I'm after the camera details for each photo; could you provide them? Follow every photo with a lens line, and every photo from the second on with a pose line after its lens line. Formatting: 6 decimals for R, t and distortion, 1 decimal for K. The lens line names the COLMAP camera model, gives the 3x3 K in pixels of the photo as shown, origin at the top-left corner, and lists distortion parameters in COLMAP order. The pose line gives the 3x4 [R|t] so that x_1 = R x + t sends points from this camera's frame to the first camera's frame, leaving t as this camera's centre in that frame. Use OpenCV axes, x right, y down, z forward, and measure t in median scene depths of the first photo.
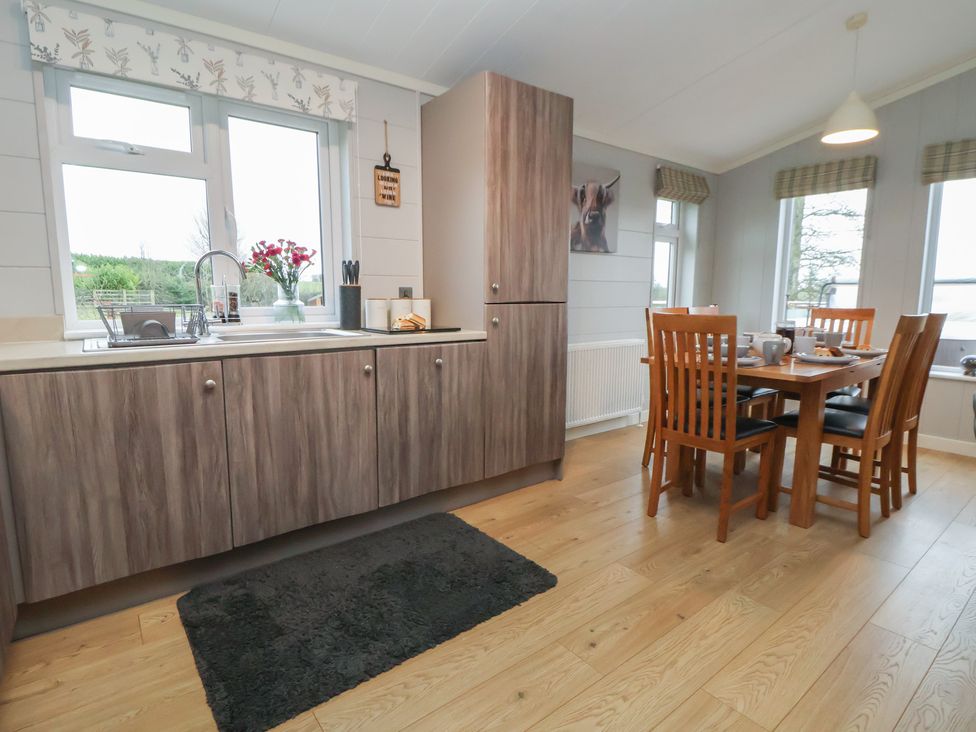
lens RADIAL K [[507.7, 0, 477.0], [0, 507.7, 365.6], [0, 0, 1]] dist [0.001570, -0.014413]
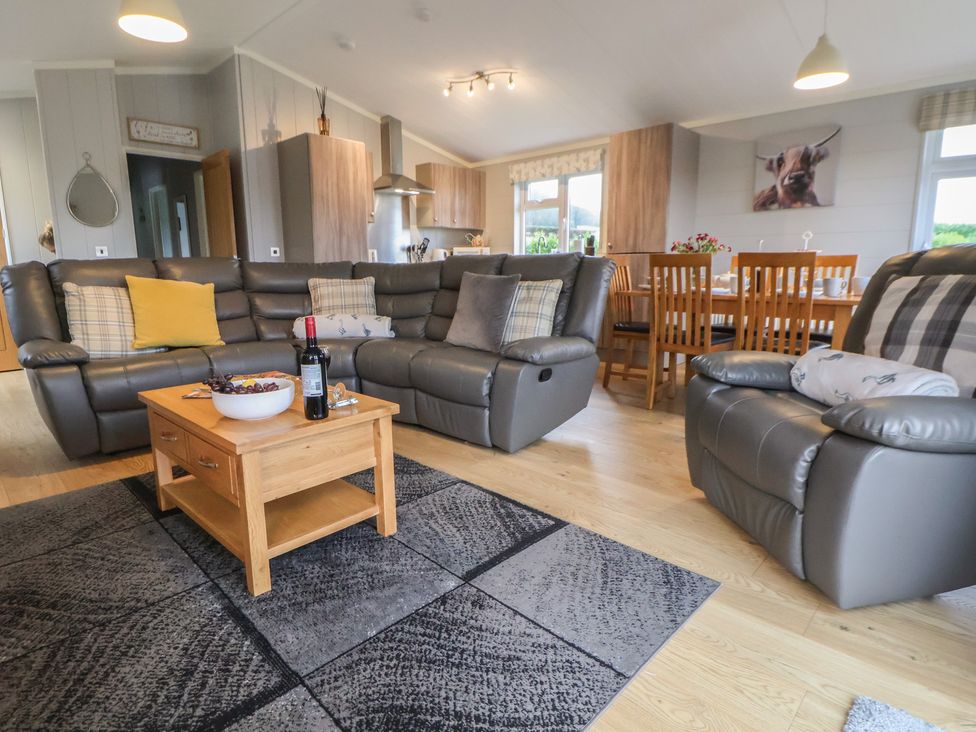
lens RADIAL K [[534.1, 0, 484.5], [0, 534.1, 361.6], [0, 0, 1]] dist [0.001751, -0.016336]
pose [[0.157138, 0.170237, -0.972793, 2.159193], [-0.133364, 0.979666, 0.149897, 0.038358], [0.978530, 0.106181, 0.176646, 0.250565]]
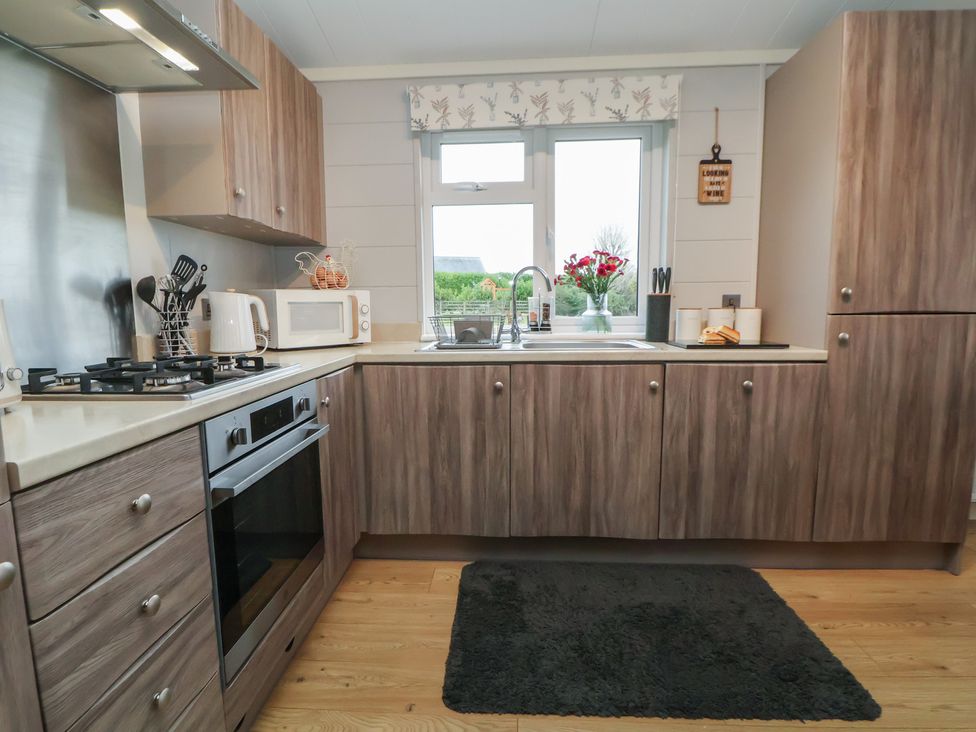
lens RADIAL K [[507.7, 0, 477.0], [0, 507.7, 365.6], [0, 0, 1]] dist [0.001570, -0.014413]
pose [[0.753308, 0.068261, -0.654116, 0.132166], [-0.078533, 0.996819, 0.013583, -0.014981], [0.652962, 0.041138, 0.756273, 0.087473]]
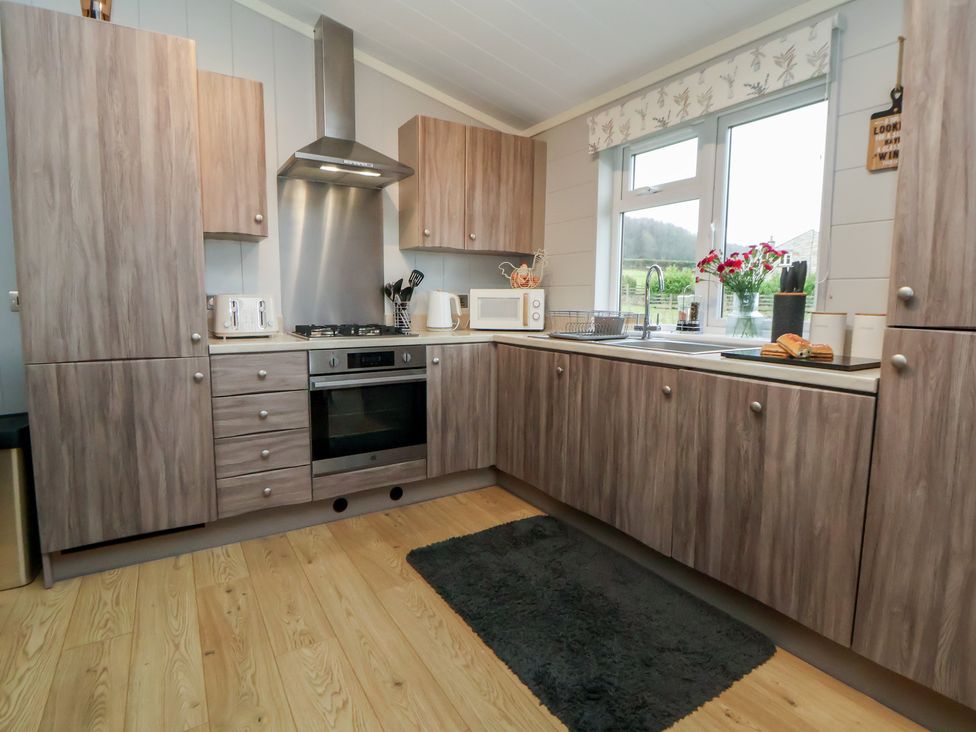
lens RADIAL K [[506.4, 0, 483.4], [0, 506.4, 358.2], [0, 0, 1]] dist [-0.000297, -0.015438]
pose [[-0.095712, 0.112271, -0.989057, 0.619951], [-0.147091, 0.981116, 0.125604, -0.101856], [0.984481, 0.157503, -0.077390, 0.692949]]
